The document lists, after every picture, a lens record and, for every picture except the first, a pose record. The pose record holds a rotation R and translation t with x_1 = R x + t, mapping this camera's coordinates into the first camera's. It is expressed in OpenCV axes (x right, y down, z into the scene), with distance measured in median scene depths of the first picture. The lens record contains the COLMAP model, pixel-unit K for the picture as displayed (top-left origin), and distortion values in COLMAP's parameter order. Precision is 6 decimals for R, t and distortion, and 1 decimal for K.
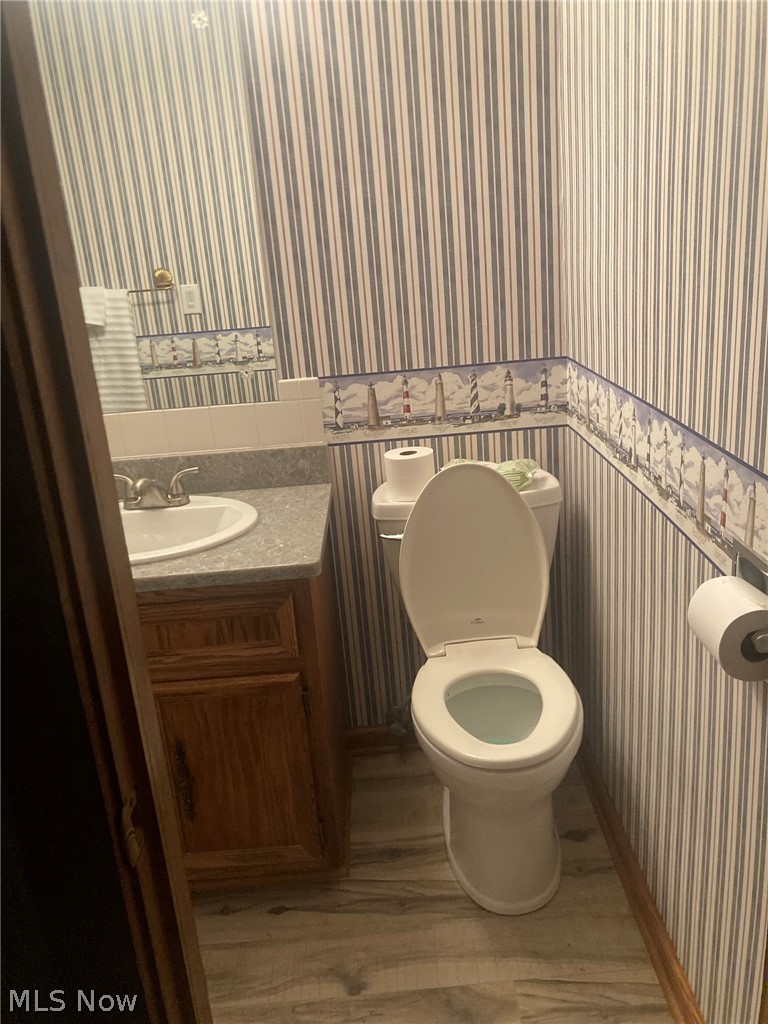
lens RADIAL K [[835.6, 0, 384.2], [0, 835.6, 512.9], [0, 0, 1]] dist [0.016406, -0.045241]
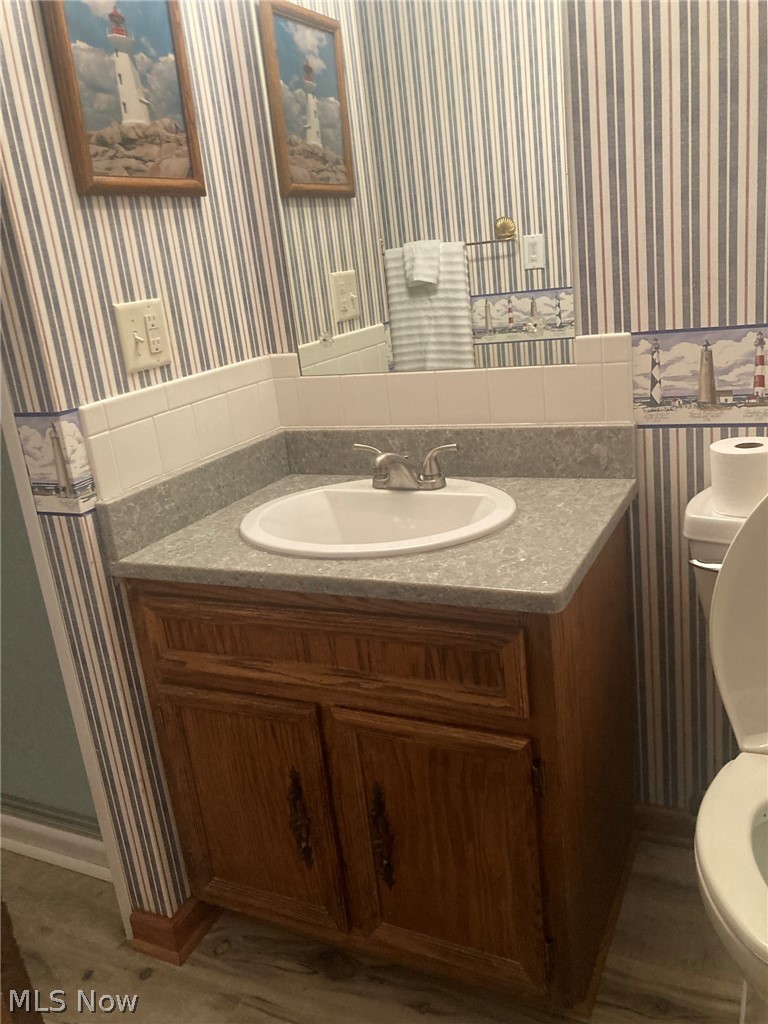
lens RADIAL K [[835.6, 0, 382.4], [0, 835.6, 509.2], [0, 0, 1]] dist [0.016406, -0.045241]
pose [[0.888760, 0.109238, -0.445167, 0.070157], [-0.101181, 0.993985, 0.041908, -0.018084], [0.447067, 0.007797, 0.894467, 0.253643]]
